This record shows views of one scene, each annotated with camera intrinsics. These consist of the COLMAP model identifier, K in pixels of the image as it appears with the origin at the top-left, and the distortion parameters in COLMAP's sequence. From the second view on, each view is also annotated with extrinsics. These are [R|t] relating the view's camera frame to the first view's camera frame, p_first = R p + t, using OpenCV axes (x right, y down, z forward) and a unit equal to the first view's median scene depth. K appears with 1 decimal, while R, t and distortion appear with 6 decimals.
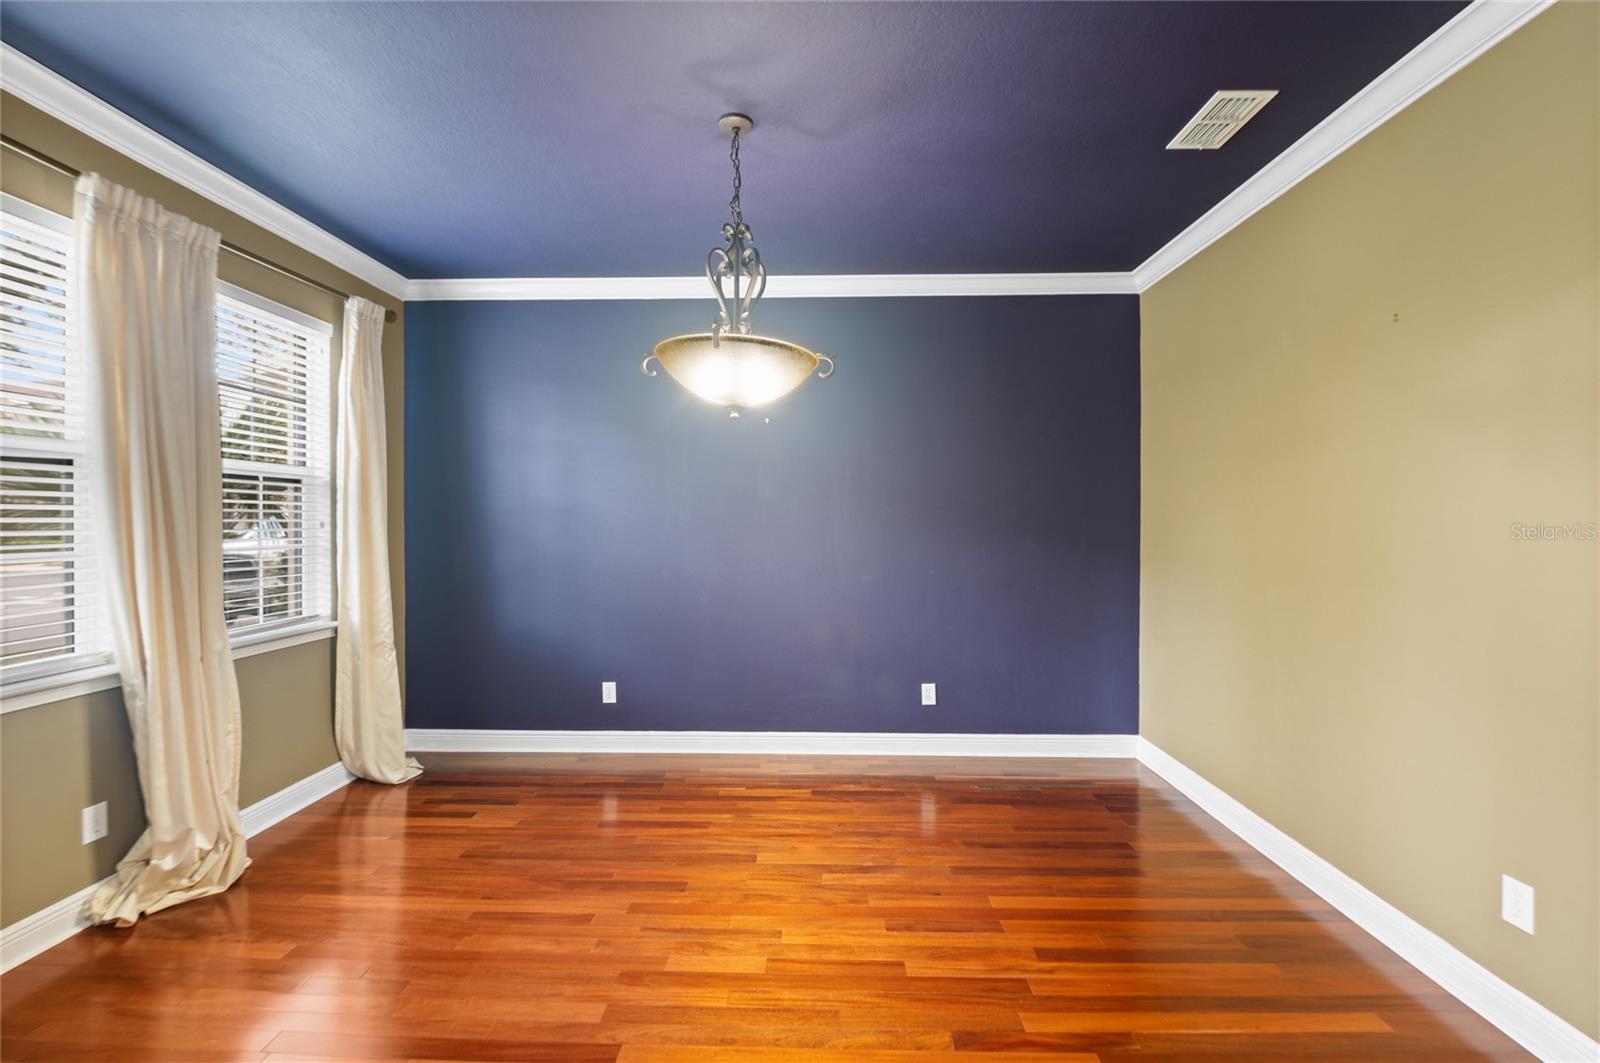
lens RADIAL K [[696.3, 0, 785.3], [0, 696.3, 531.0], [0, 0, 1]] dist [-0.004218, -0.006287]
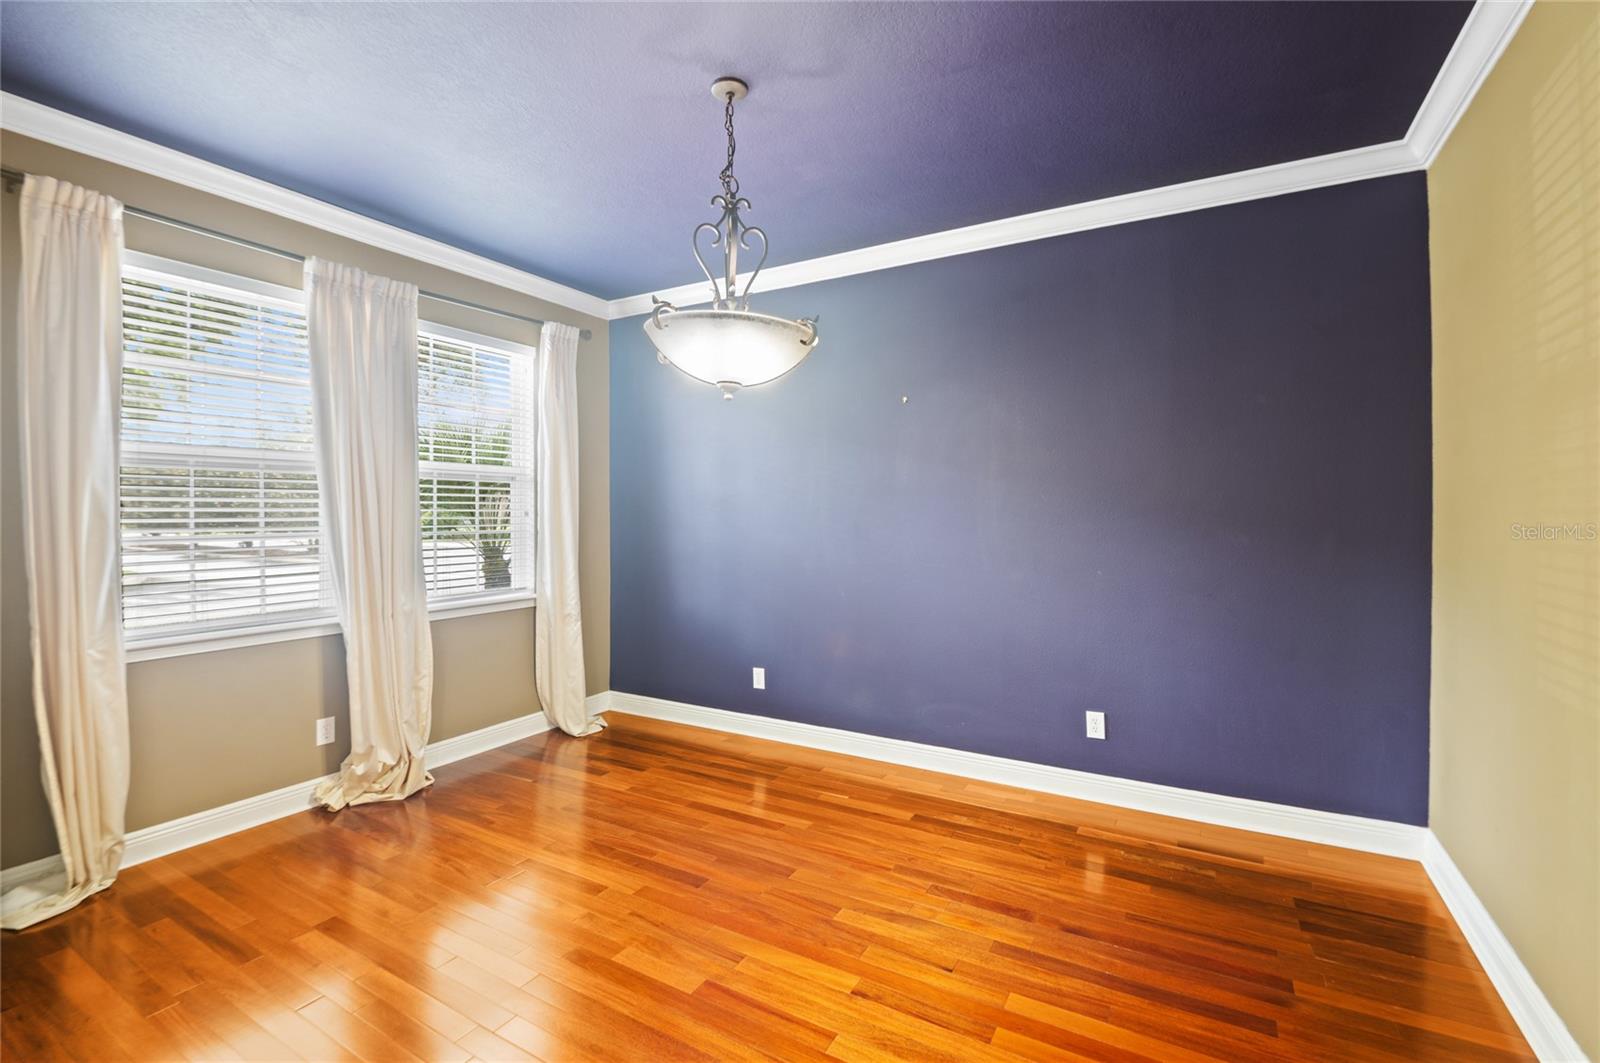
lens RADIAL K [[696.3, 0, 794.8], [0, 696.3, 519.2], [0, 0, 1]] dist [-0.004218, -0.006287]
pose [[0.884440, 0.003698, -0.466640, 0.401276], [-0.005375, 0.999983, -0.002264, 0.001386], [0.466624, 0.004511, 0.884445, 0.184949]]
